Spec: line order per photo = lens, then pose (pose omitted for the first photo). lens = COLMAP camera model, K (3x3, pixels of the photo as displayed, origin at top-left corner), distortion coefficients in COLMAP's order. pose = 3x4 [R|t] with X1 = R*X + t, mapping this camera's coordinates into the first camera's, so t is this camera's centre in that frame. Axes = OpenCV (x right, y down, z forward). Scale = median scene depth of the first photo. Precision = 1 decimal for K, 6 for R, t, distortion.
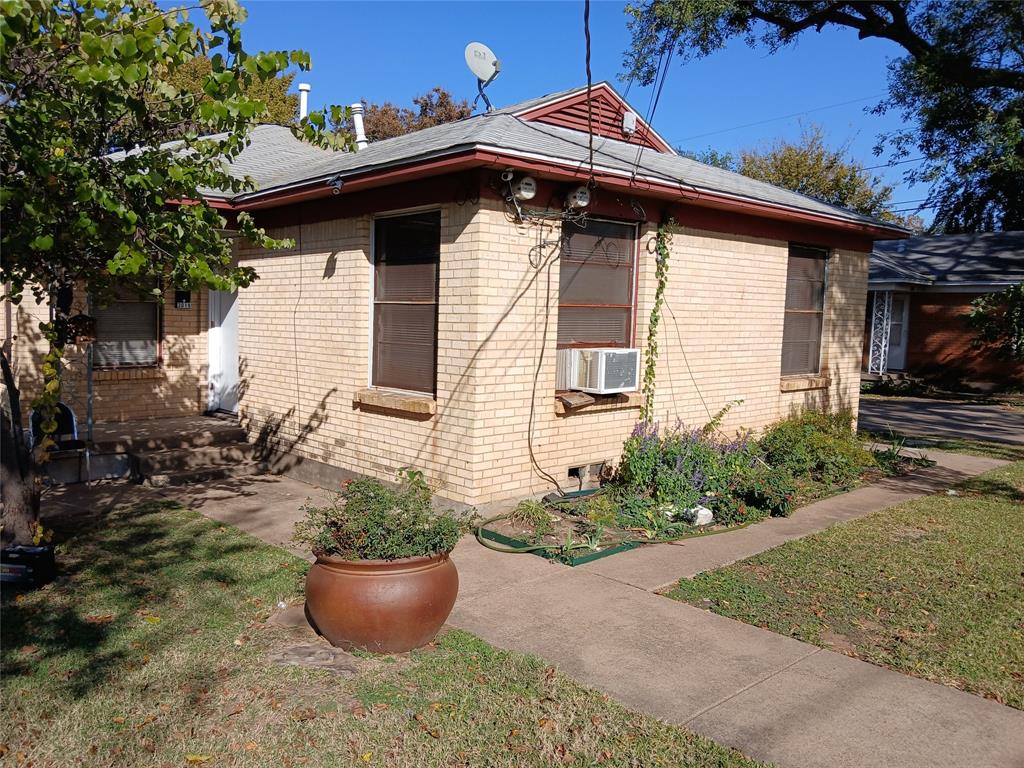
lens RADIAL K [[790.0, 0, 499.4], [0, 790.0, 367.6], [0, 0, 1]] dist [0.007000, -0.059108]
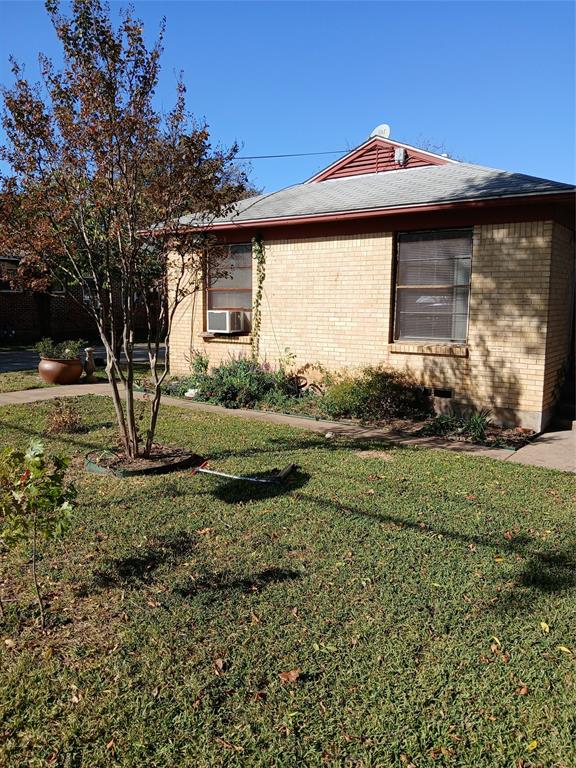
lens RADIAL K [[592.5, 0, 287.0], [0, 592.5, 386.2], [0, 0, 1]] dist [0.007000, -0.059108]
pose [[0.223740, 0.121019, -0.967106, 1.562393], [-0.070672, 0.991664, 0.107742, -0.007400], [0.972083, 0.044241, 0.230427, 0.780388]]
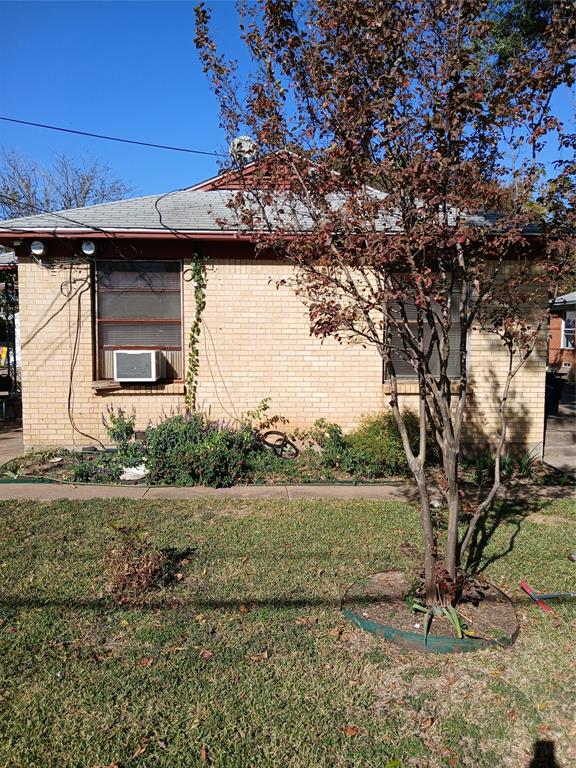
lens RADIAL K [[592.5, 0, 296.0], [0, 592.5, 360.5], [0, 0, 1]] dist [0.007000, -0.059108]
pose [[0.796681, 0.015017, -0.604213, 0.962297], [-0.034283, 0.999205, -0.020369, 0.005744], [0.603427, 0.036942, 0.796562, 0.309882]]
